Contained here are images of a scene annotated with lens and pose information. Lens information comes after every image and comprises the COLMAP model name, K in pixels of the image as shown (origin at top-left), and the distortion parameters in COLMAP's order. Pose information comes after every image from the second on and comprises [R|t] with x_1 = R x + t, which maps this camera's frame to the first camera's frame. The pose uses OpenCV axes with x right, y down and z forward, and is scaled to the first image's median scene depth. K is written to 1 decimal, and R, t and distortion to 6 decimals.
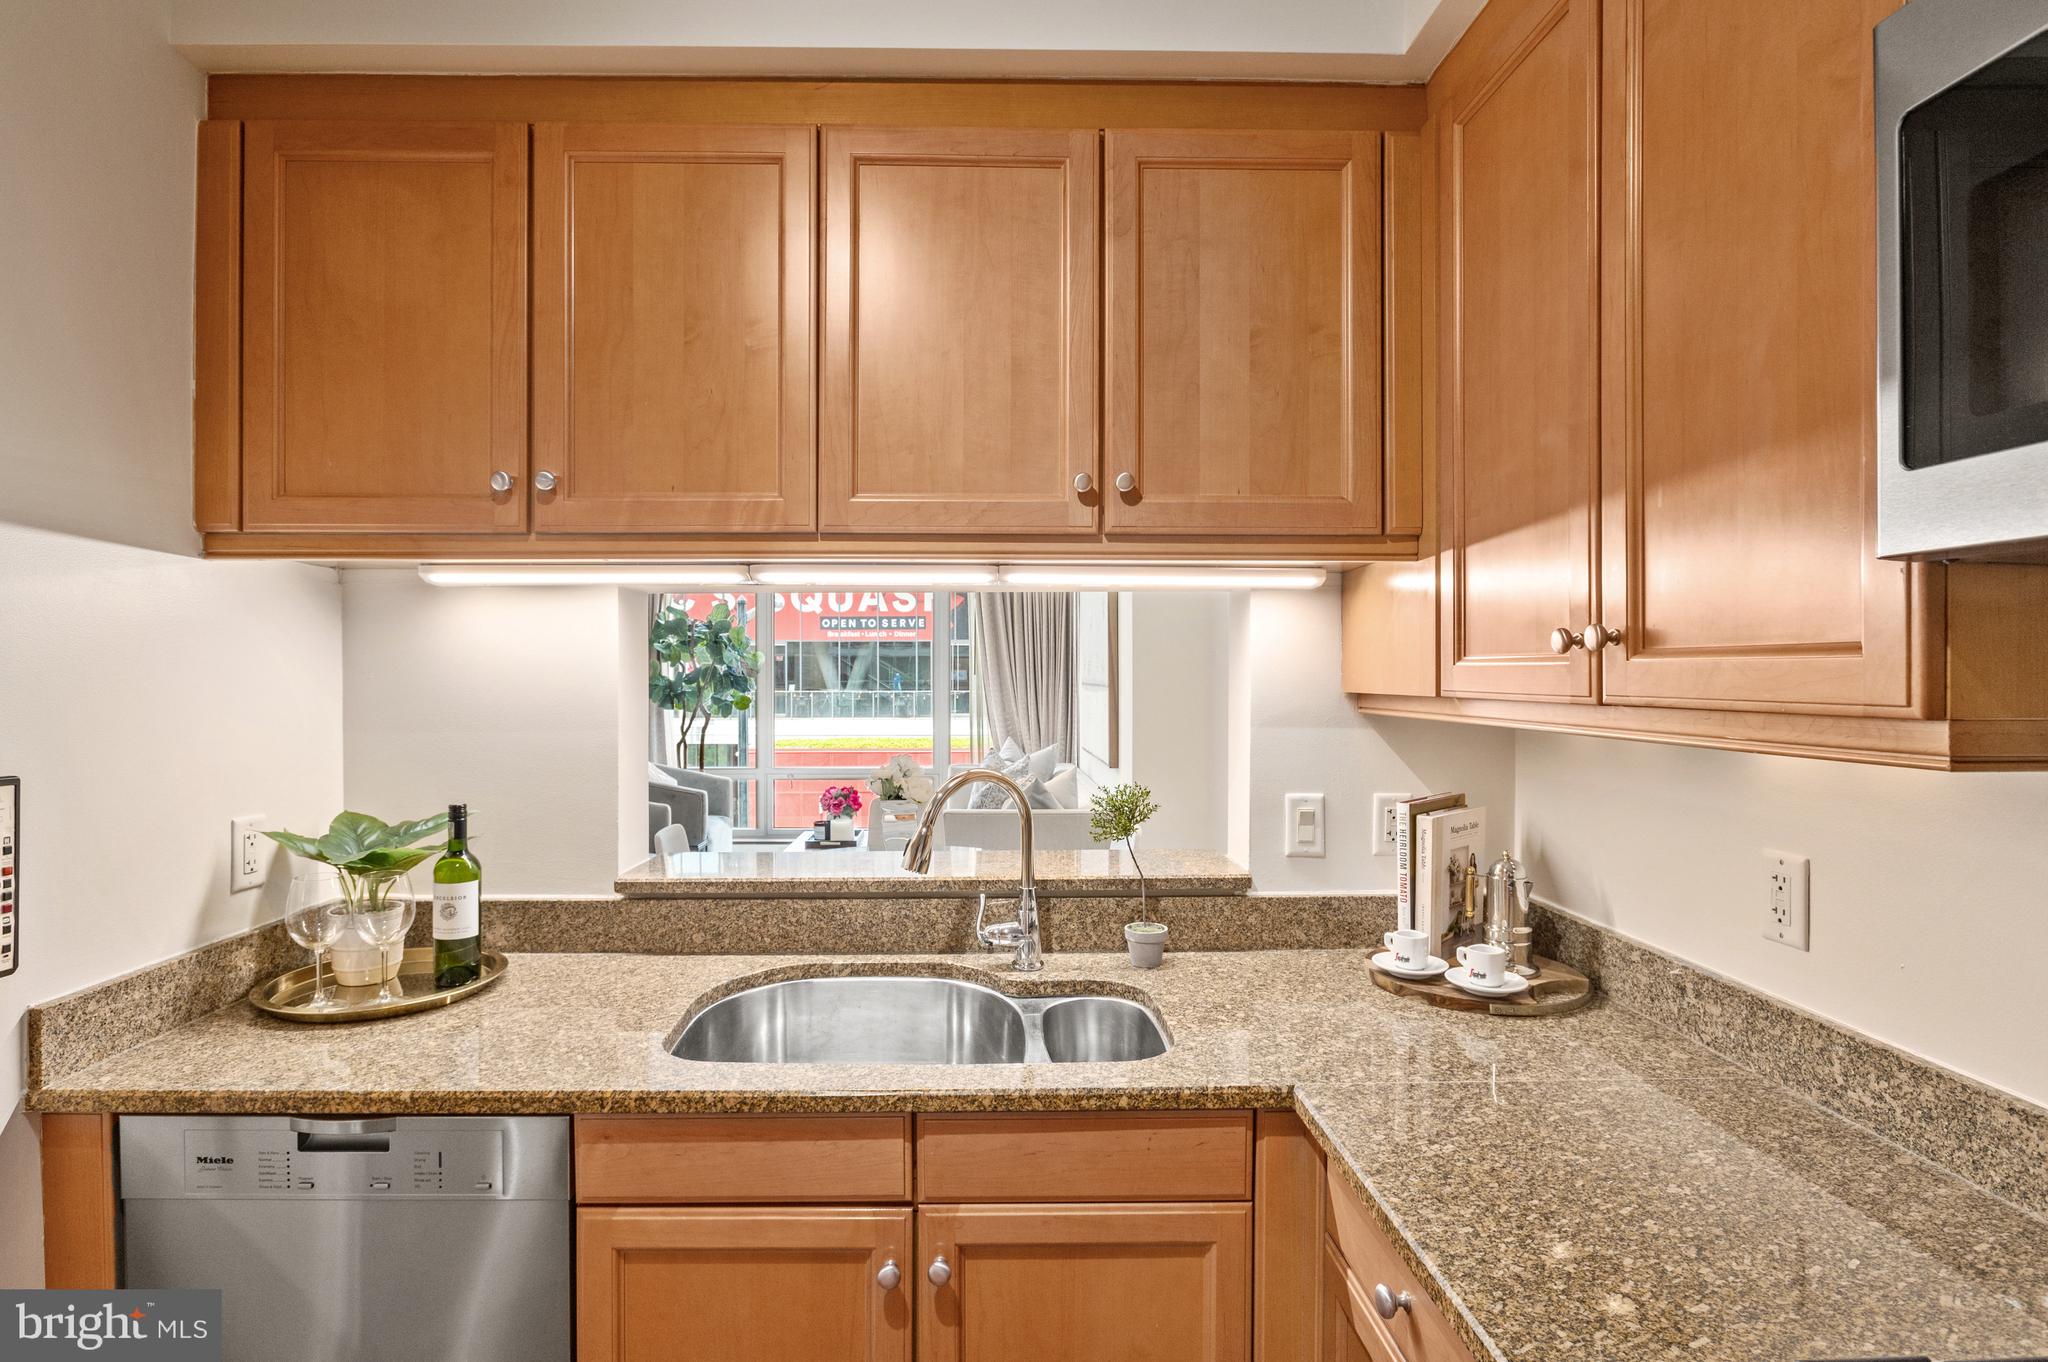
lens RADIAL K [[1016.1, 0, 1003.5], [0, 1016.1, 678.6], [0, 0, 1]] dist [-0.011539, 0.001112]
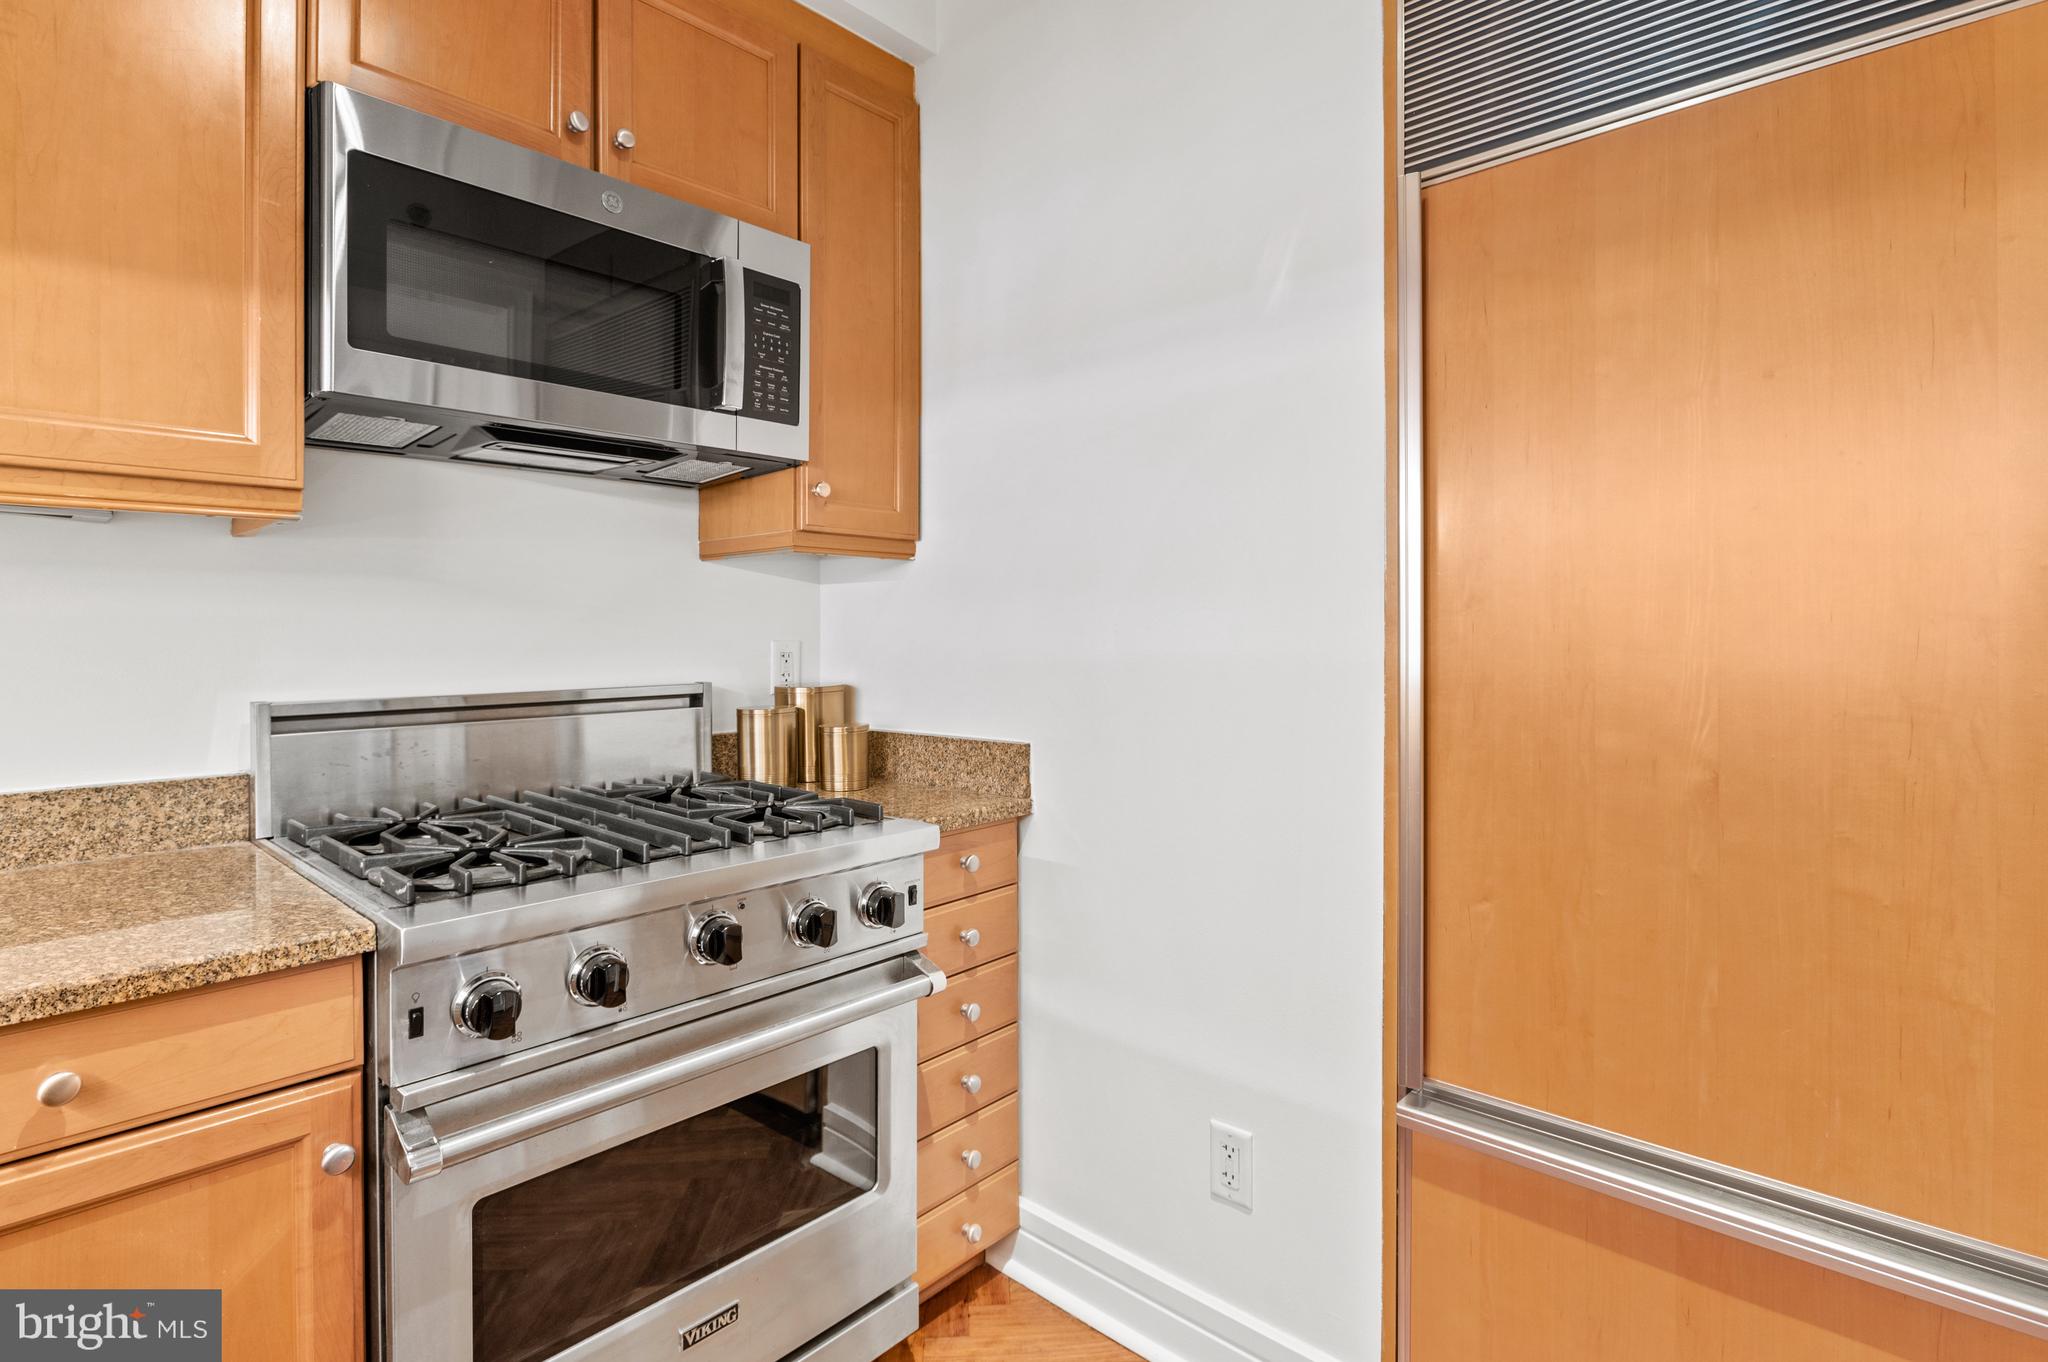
lens RADIAL K [[1003.8, 0, 1010.9], [0, 1003.8, 635.7], [0, 0, 1]] dist [-0.005571, -0.000543]
pose [[-0.720392, -0.002121, 0.693563, -0.534996], [0.007521, 0.999913, 0.010870, 0.133306], [-0.693526, 0.013047, -0.720314, 0.664688]]
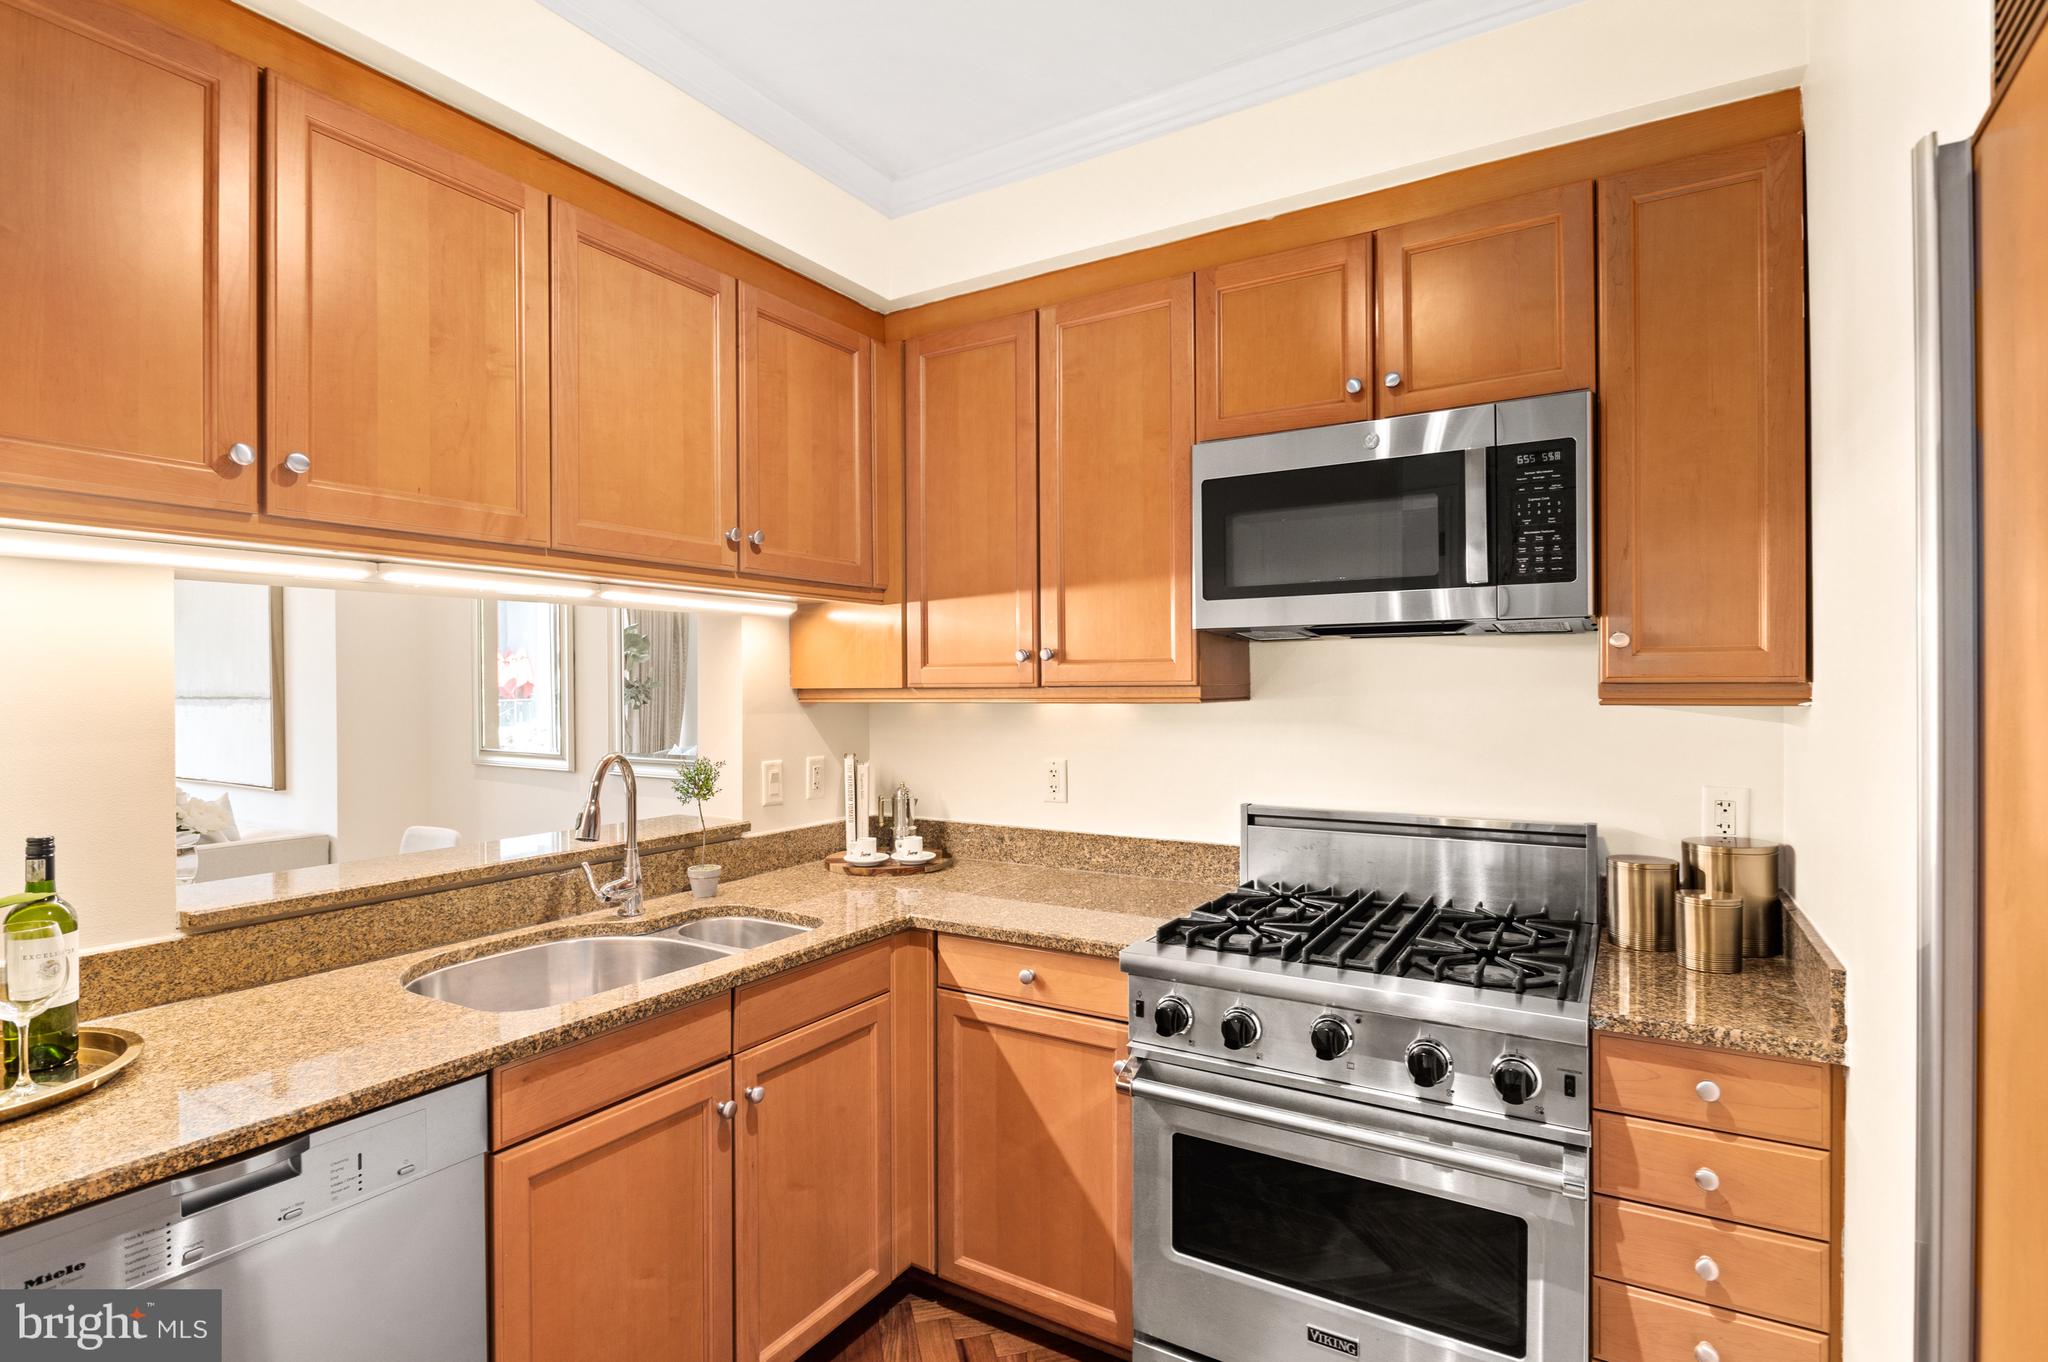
lens RADIAL K [[998.4, 0, 1027.4], [0, 998.4, 689.4], [0, 0, 1]] dist [-0.005554, 0.000640]
pose [[0.536564, -0.007549, 0.843826, -0.835944], [0.012383, 0.999923, 0.001071, 0.020589], [-0.843769, 0.009874, 0.536616, -0.057189]]
